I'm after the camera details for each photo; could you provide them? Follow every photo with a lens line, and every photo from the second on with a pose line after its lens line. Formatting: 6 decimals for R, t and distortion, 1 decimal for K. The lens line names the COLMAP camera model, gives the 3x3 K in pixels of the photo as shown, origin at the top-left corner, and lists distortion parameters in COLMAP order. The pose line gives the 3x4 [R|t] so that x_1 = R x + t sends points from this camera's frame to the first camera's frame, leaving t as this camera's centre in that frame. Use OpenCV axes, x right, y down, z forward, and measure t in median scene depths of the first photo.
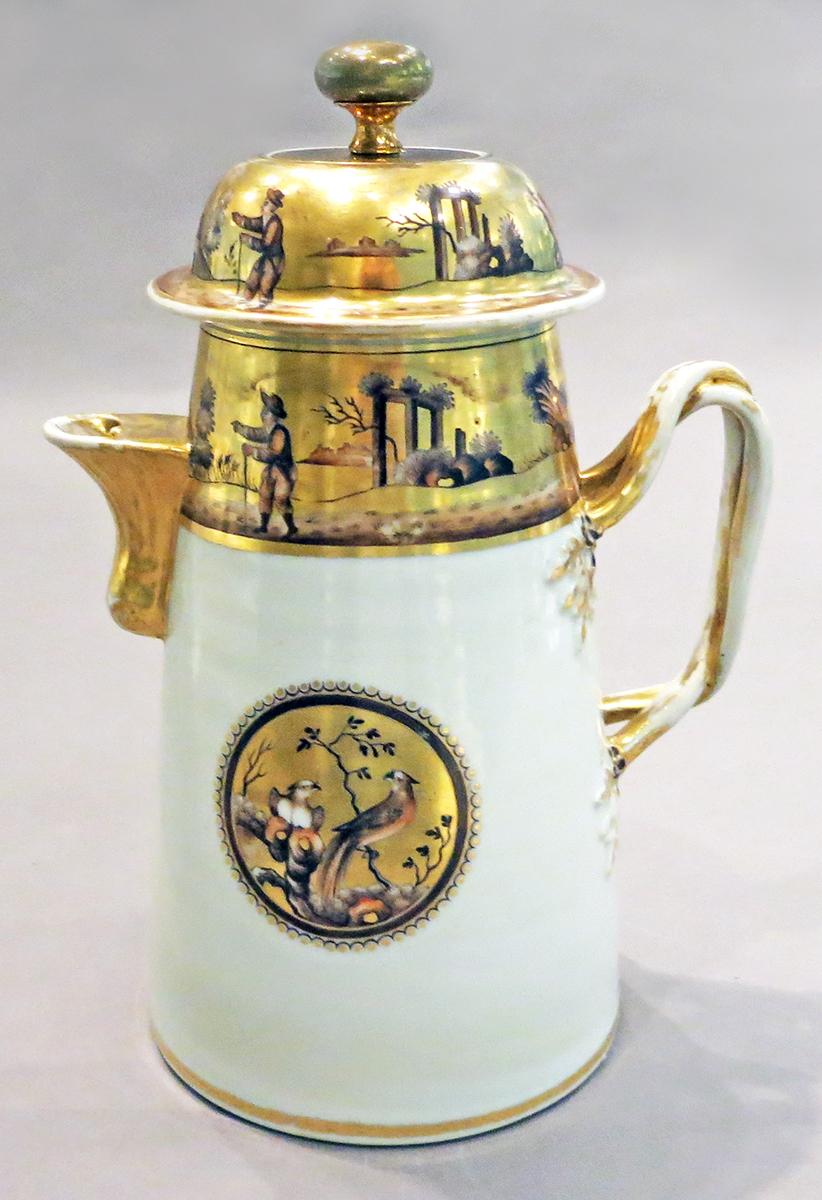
lens RADIAL K [[1691.6, 0, 409.9], [0, 1691.6, 650.1], [0, 0, 1]] dist [-0.000271, 0.000393]
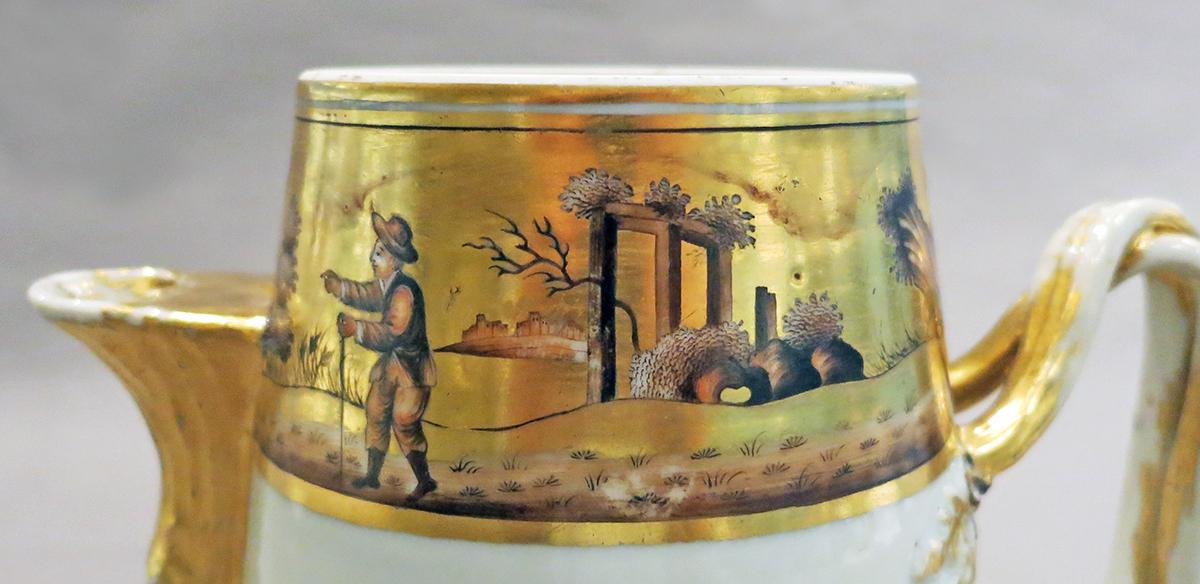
lens RADIAL K [[1231.3, 0, 601.5], [0, 1231.3, 321.9], [0, 0, 1]] dist [-0.050255, 0.000752]
pose [[0.999439, 0.013052, -0.030833, -0.007069], [-0.017300, 0.989741, -0.141821, -0.068381], [0.028666, 0.142275, 0.989412, 0.638205]]
